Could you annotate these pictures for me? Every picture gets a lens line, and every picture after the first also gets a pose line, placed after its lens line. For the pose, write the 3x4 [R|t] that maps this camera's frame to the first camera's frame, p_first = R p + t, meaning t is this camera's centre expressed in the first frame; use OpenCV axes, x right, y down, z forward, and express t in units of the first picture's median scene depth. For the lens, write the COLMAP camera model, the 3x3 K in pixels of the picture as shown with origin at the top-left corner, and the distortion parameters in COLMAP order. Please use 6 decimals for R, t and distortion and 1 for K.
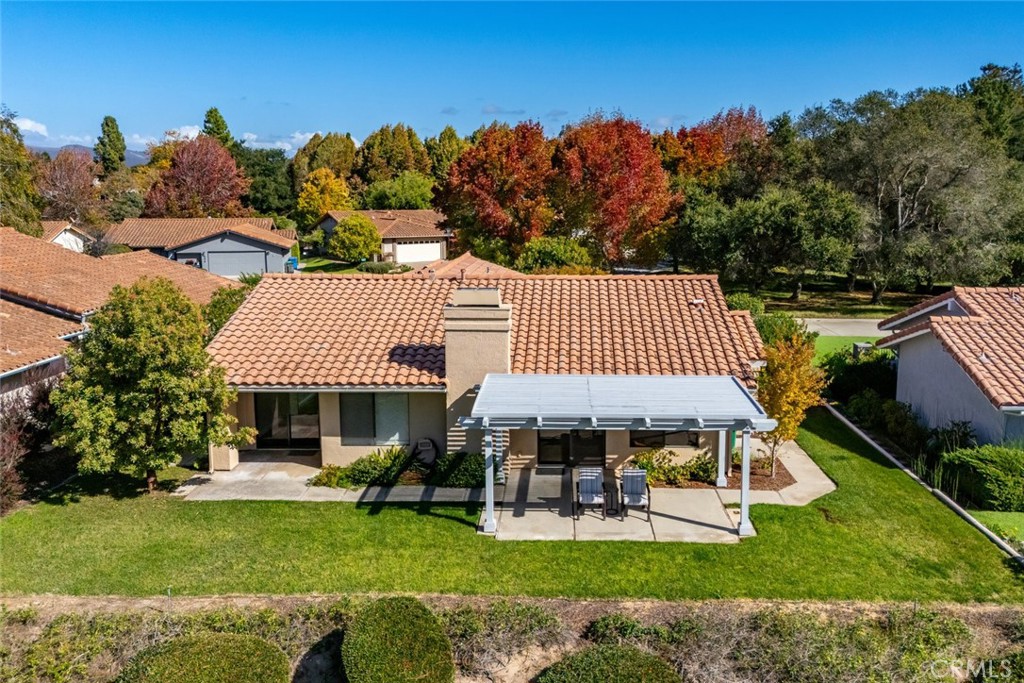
lens RADIAL K [[780.8, 0, 579.1], [0, 780.8, 317.2], [0, 0, 1]] dist [0.038086, -0.006406]
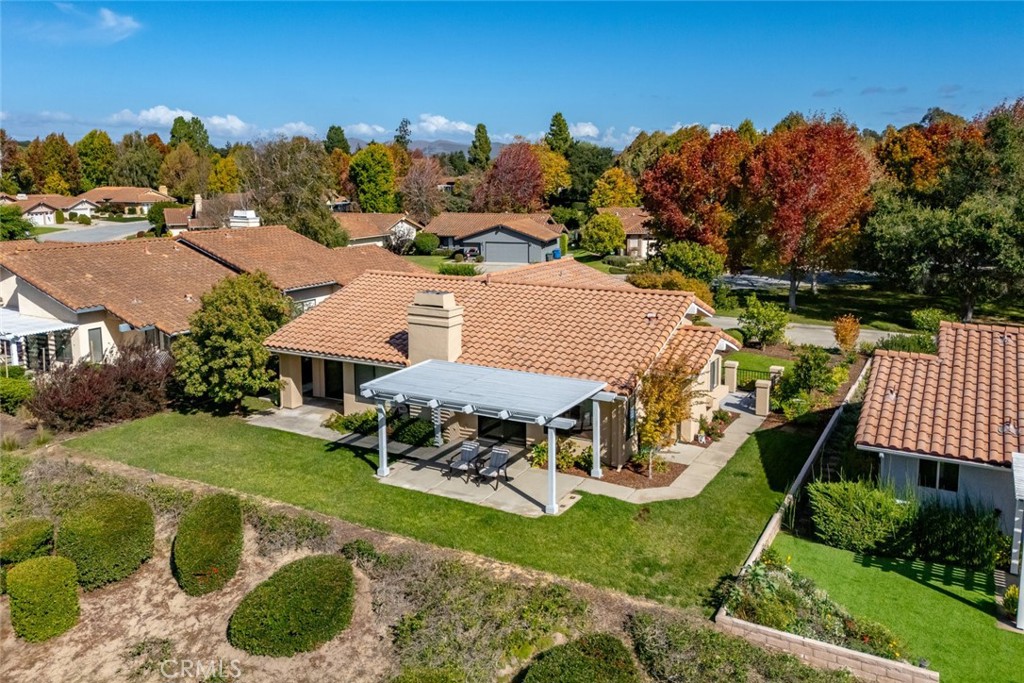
lens RADIAL K [[780.8, 0, 579.1], [0, 780.8, 317.2], [0, 0, 1]] dist [0.038086, -0.006406]
pose [[0.893613, 0.078169, -0.441980, 0.631498], [-0.071345, 0.996936, 0.032072, -0.053133], [0.443132, 0.002874, 0.896452, -0.044355]]
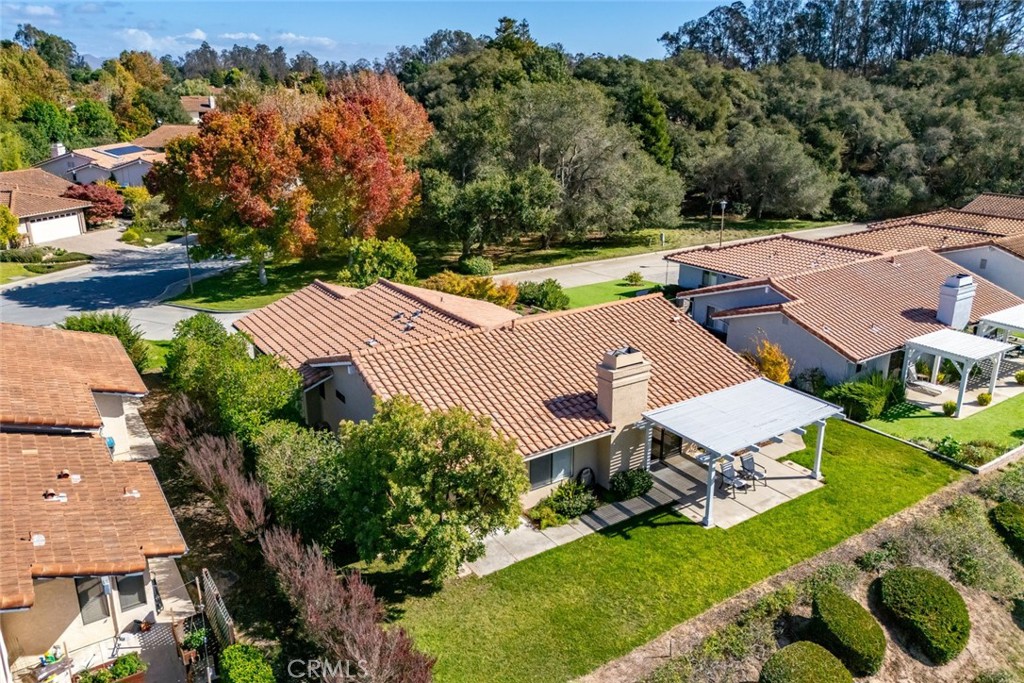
lens RADIAL K [[714.8, 0, 512.0], [0, 714.8, 341.5], [0, 0, 1]] dist [0.030191, -0.002861]
pose [[0.827639, -0.177881, 0.532326, -0.902674], [0.082327, 0.976665, 0.198361, -0.299609], [-0.555189, -0.120346, 0.822971, 0.121376]]
